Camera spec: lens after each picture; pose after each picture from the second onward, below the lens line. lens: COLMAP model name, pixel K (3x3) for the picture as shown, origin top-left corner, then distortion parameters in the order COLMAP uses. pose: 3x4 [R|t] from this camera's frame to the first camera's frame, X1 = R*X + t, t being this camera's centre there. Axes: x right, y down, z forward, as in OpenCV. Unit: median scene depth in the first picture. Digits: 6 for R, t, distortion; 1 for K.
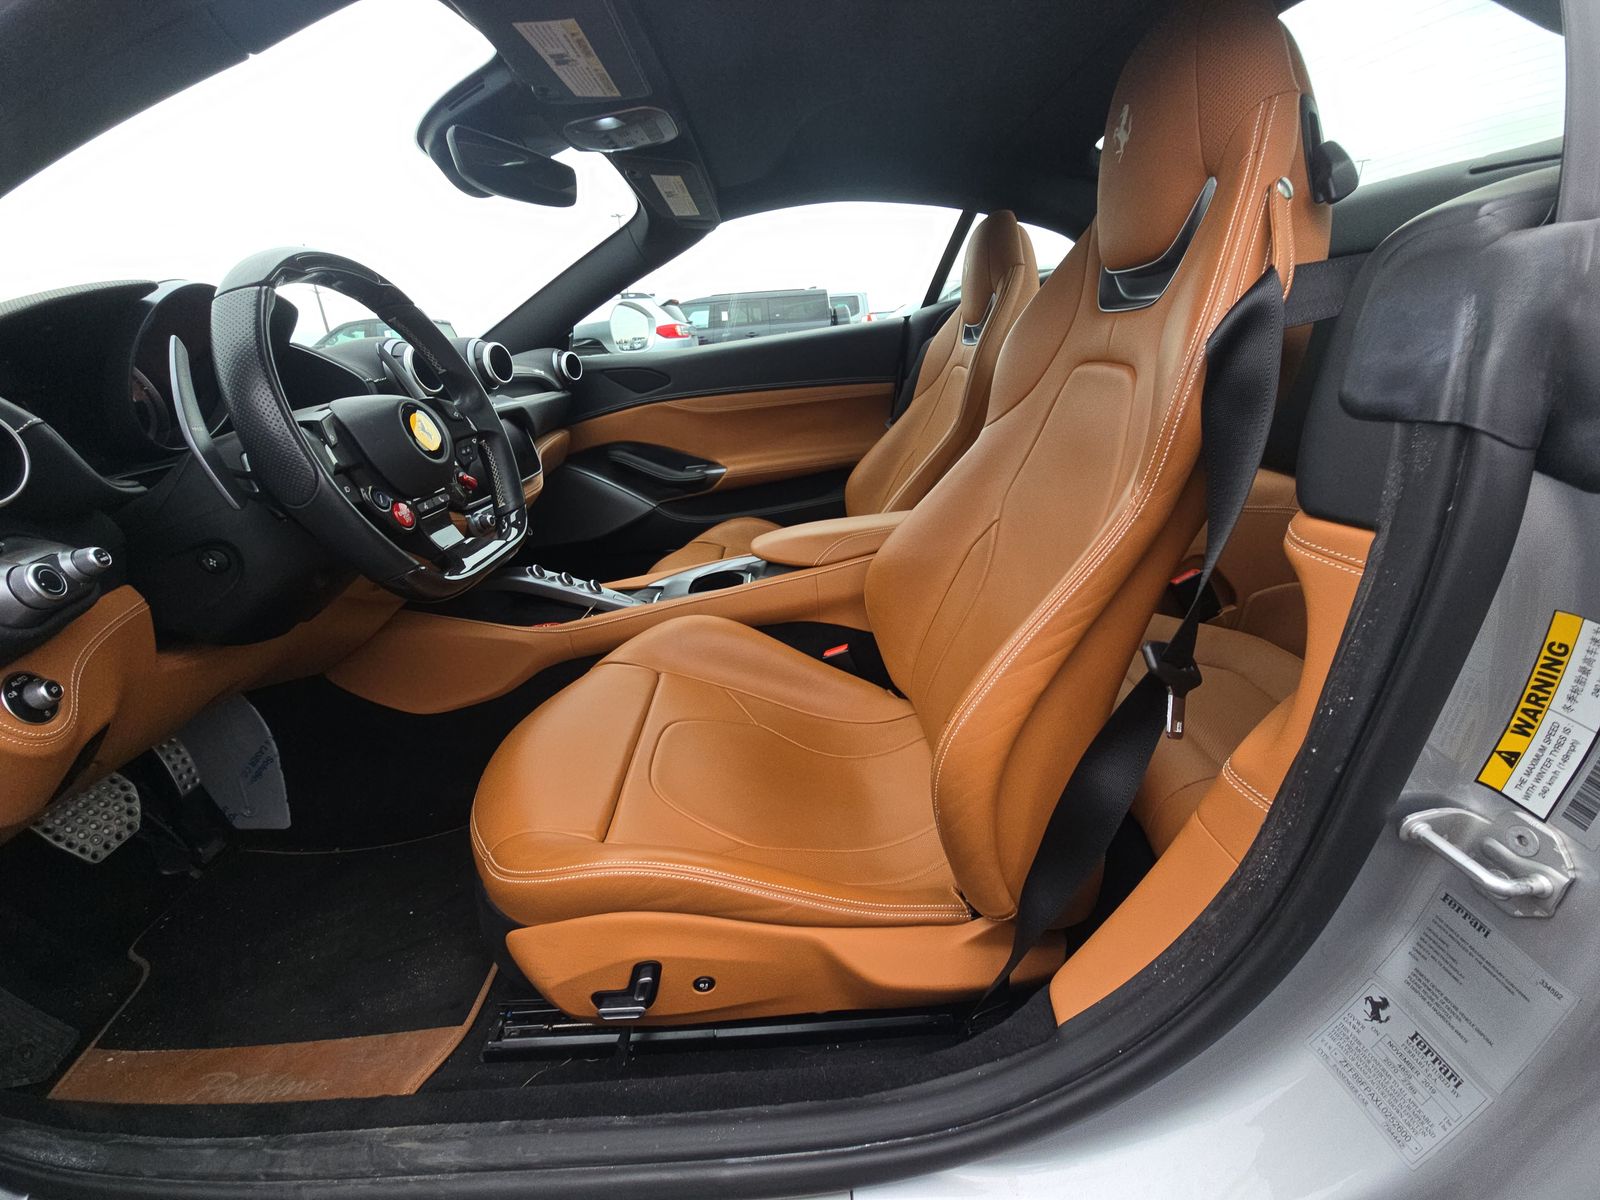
lens RADIAL K [[689.8, 0, 800.0], [0, 689.8, 600.0], [0, 0, 1]] dist [0.000748, -0.000102]
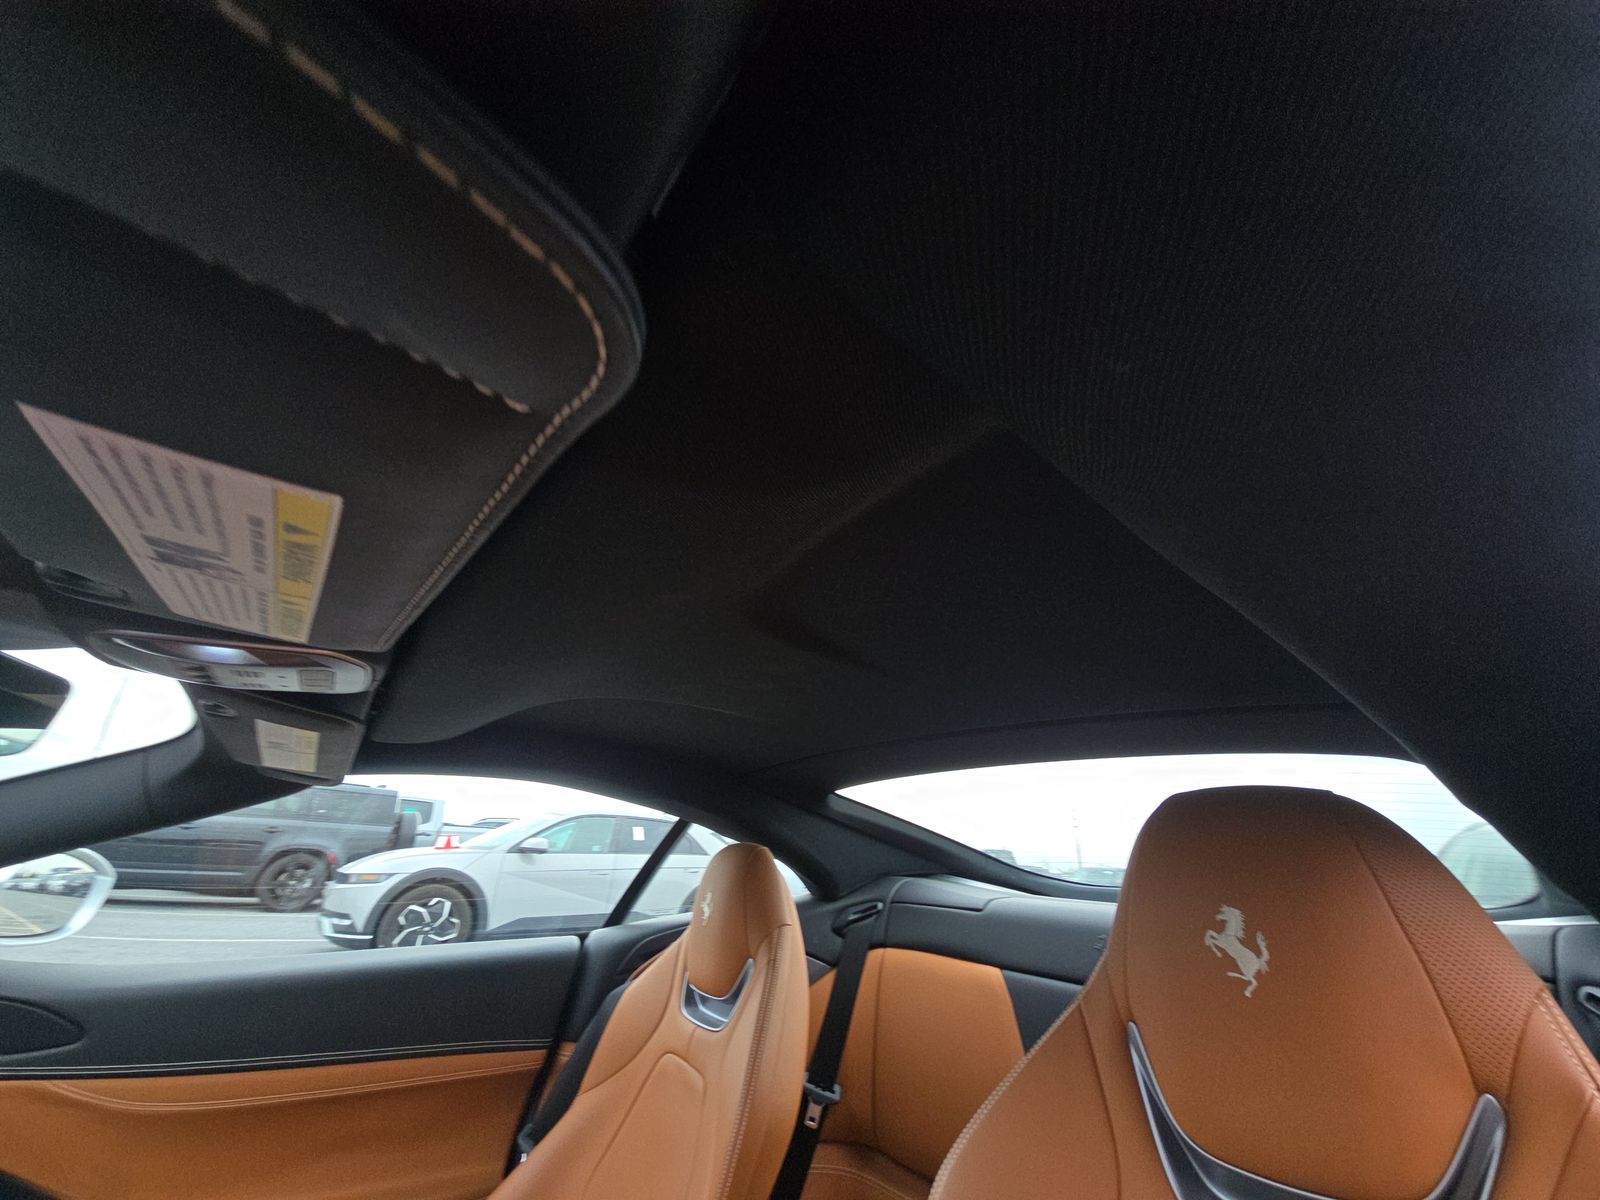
lens RADIAL K [[689.8, 0, 800.0], [0, 689.8, 600.0], [0, 0, 1]] dist [0.000748, -0.000102]
pose [[0.821741, 0.325783, 0.467555, -0.105406], [0.058178, 0.768224, -0.637532, -0.226918], [-0.566884, 0.551087, 0.612328, 0.271914]]
